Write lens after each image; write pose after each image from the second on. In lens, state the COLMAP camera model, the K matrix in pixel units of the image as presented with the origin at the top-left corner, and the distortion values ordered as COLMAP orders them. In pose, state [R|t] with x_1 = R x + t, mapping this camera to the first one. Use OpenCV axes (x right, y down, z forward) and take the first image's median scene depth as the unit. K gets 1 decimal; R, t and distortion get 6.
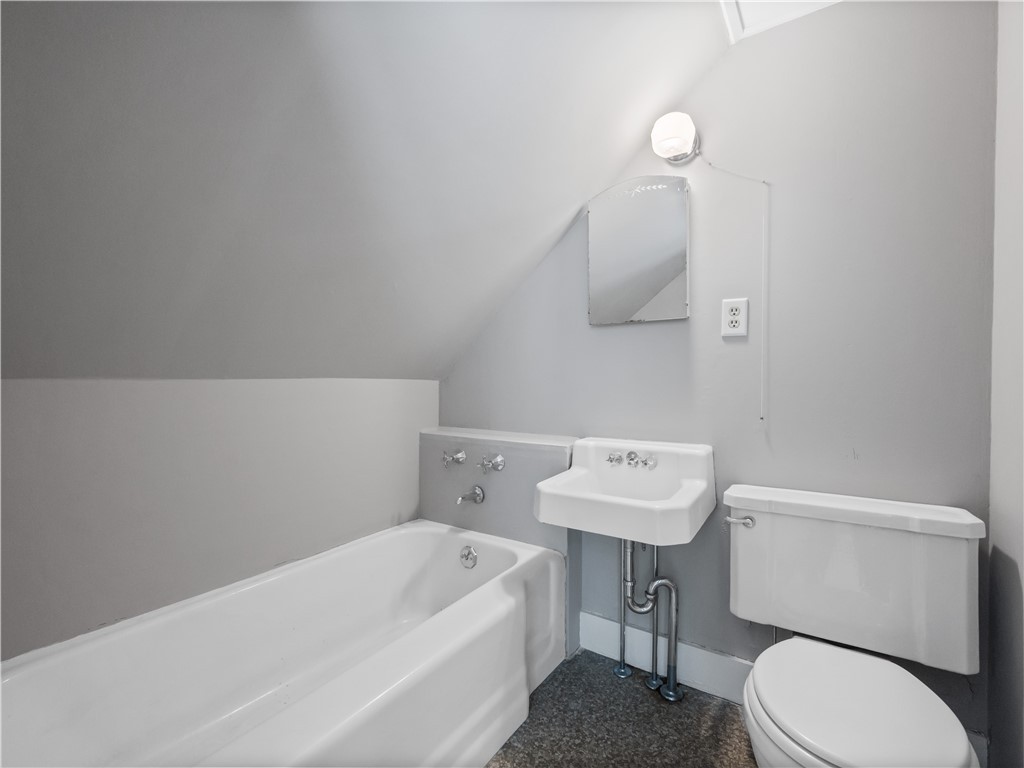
lens RADIAL K [[455.4, 0, 516.9], [0, 455.4, 380.6], [0, 0, 1]] dist [-0.000121, 0.000419]
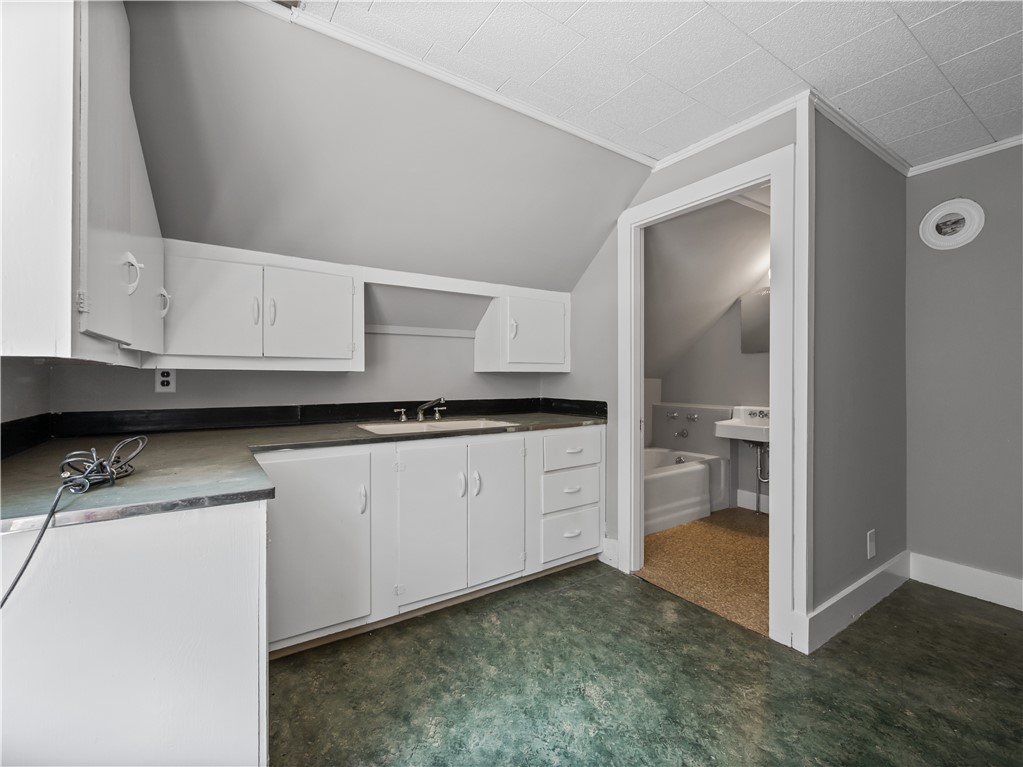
lens RADIAL K [[454.9, 0, 516.4], [0, 454.9, 380.1], [0, 0, 1]] dist [-0.000121, 0.000419]
pose [[0.932004, 0.005534, -0.362406, -0.054057], [-0.005205, 0.999985, 0.001885, 0.006187], [0.362411, 0.000130, 0.932018, -1.386616]]
